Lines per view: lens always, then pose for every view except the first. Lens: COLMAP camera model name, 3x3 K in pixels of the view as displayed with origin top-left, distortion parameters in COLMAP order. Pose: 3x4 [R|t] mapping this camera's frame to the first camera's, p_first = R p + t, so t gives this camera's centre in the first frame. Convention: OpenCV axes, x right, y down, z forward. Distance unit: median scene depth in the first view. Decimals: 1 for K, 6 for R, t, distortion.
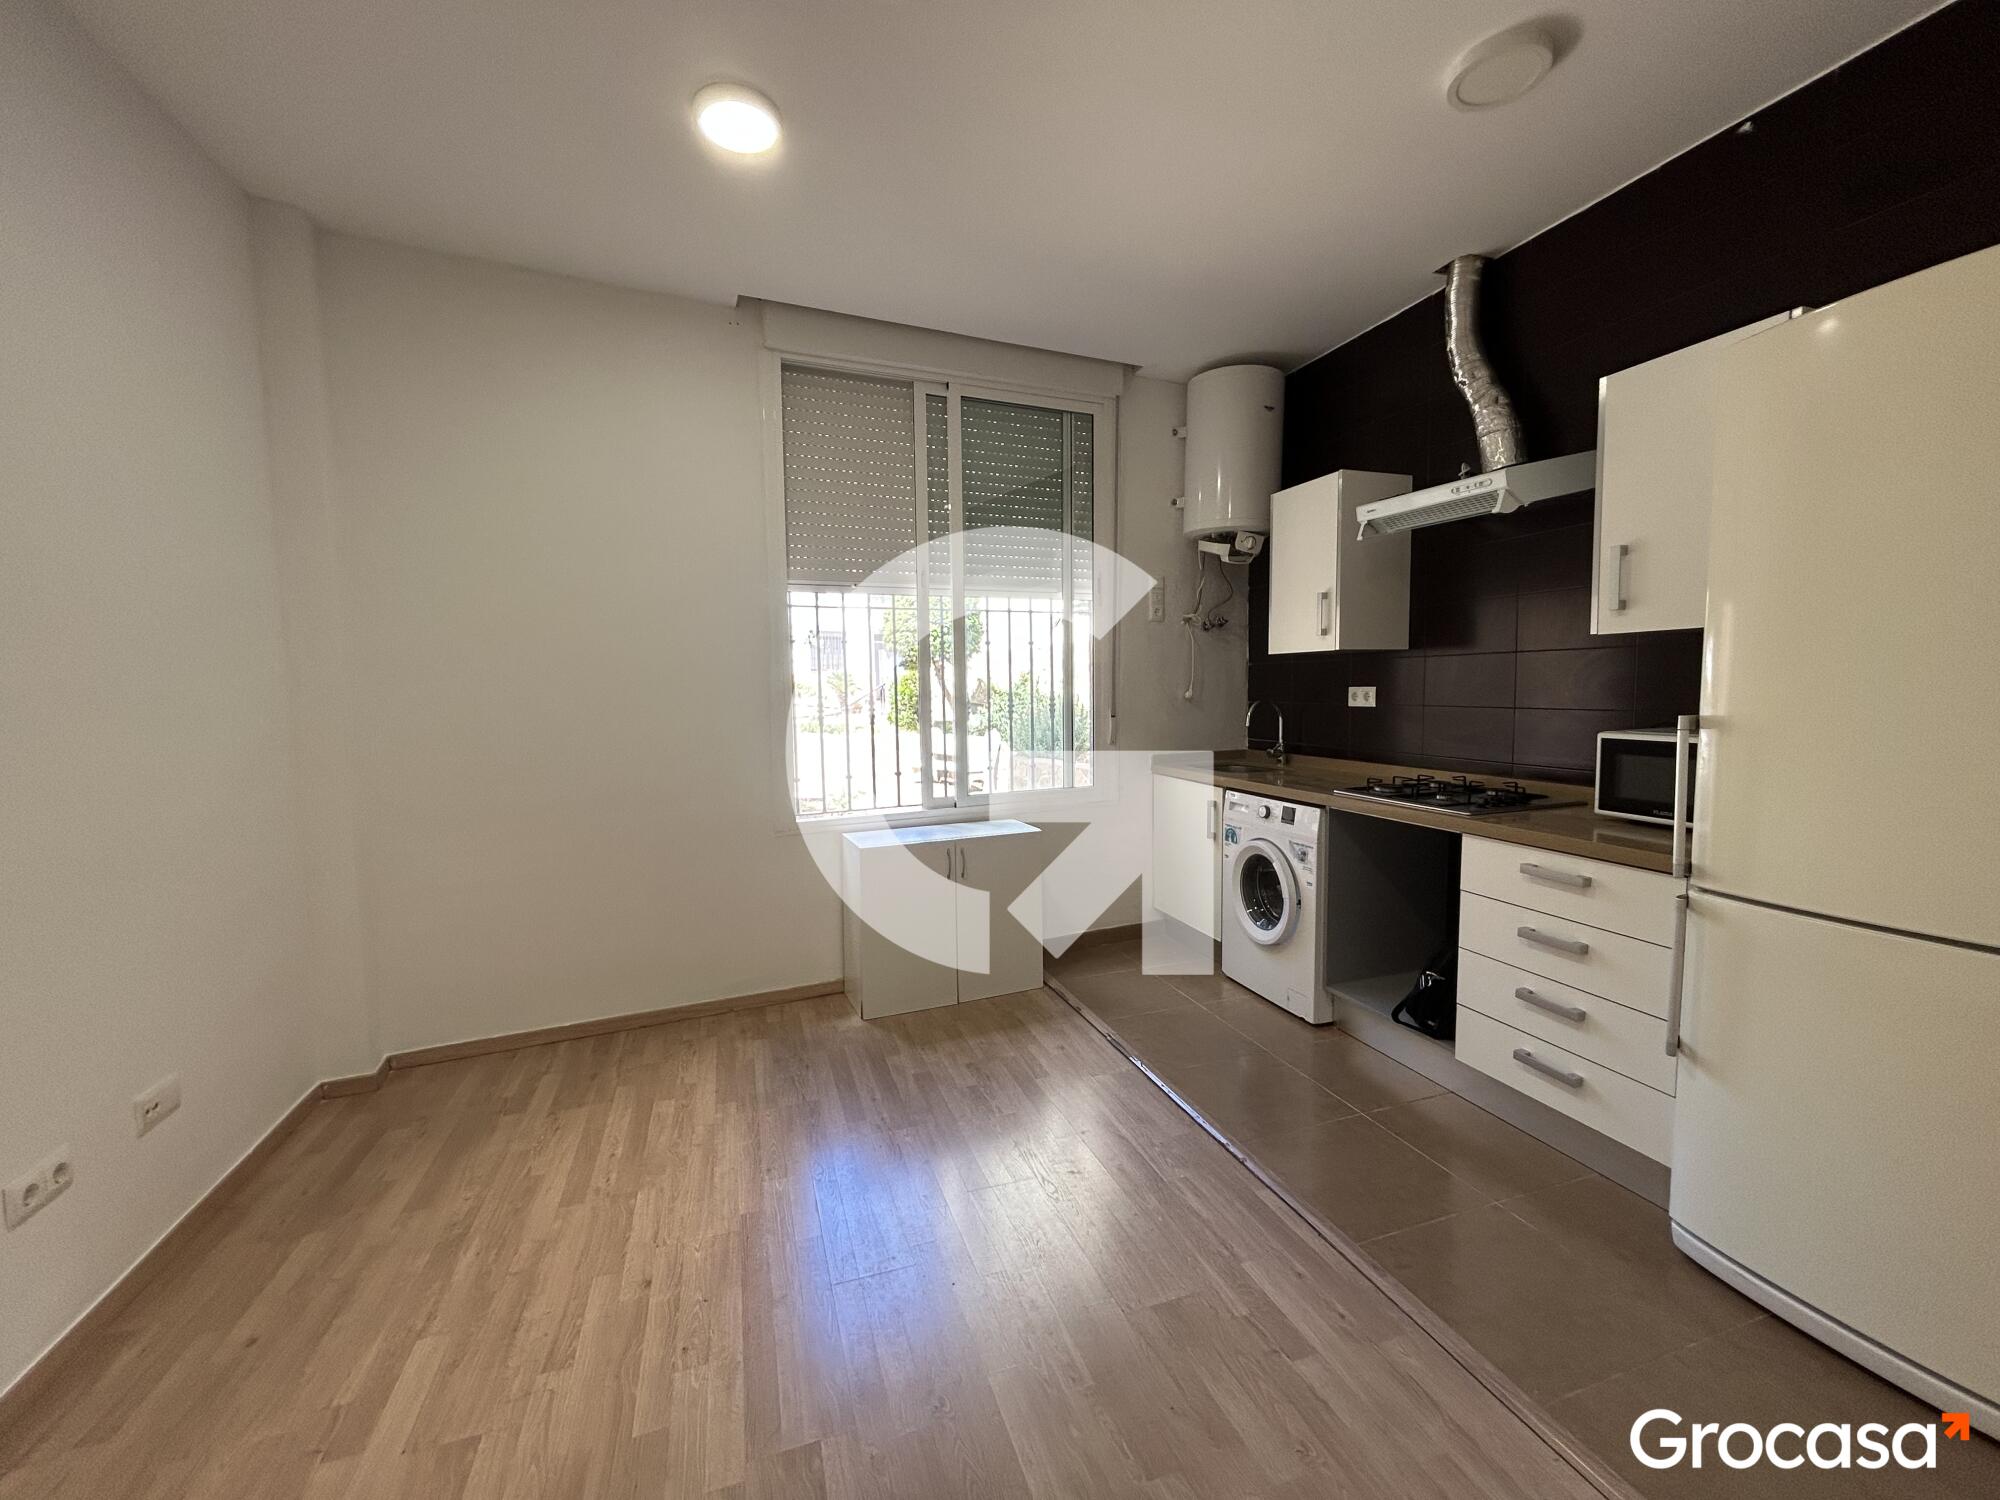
lens RADIAL K [[808.0, 0, 999.0], [0, 808.0, 745.1], [0, 0, 1]] dist [0.001114, 0.000527]
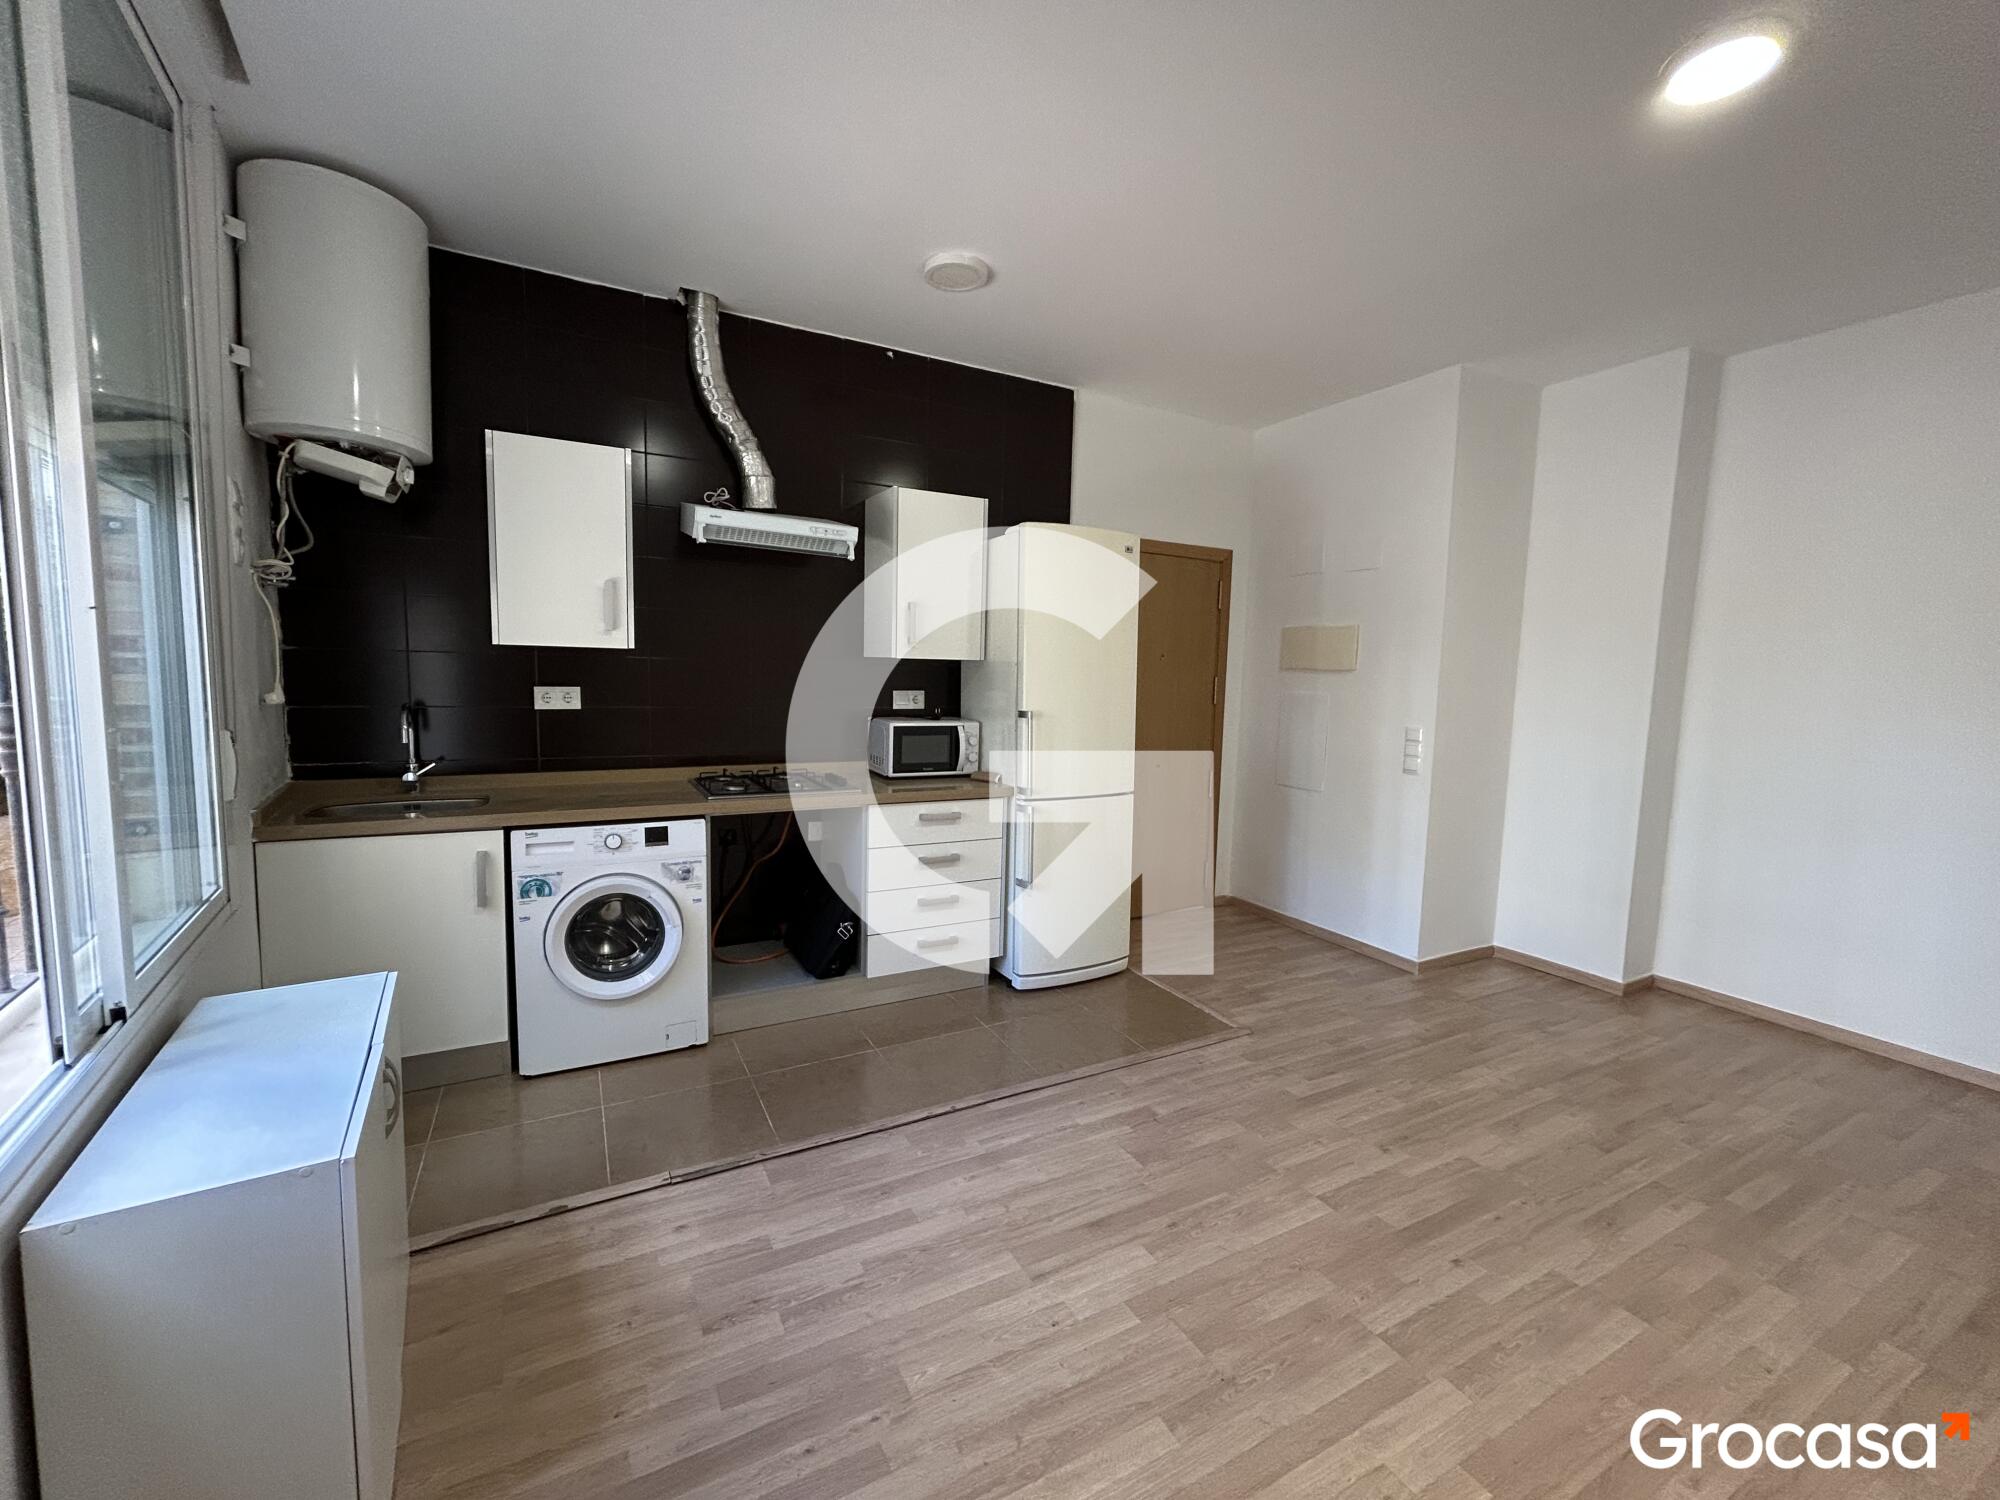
lens RADIAL K [[808.0, 0, 999.0], [0, 808.0, 745.1], [0, 0, 1]] dist [0.001114, 0.000527]
pose [[-0.166548, -0.081865, 0.982629, -0.582874], [0.050560, 0.994528, 0.091426, -0.076412], [-0.984736, 0.064908, -0.161498, 0.792926]]
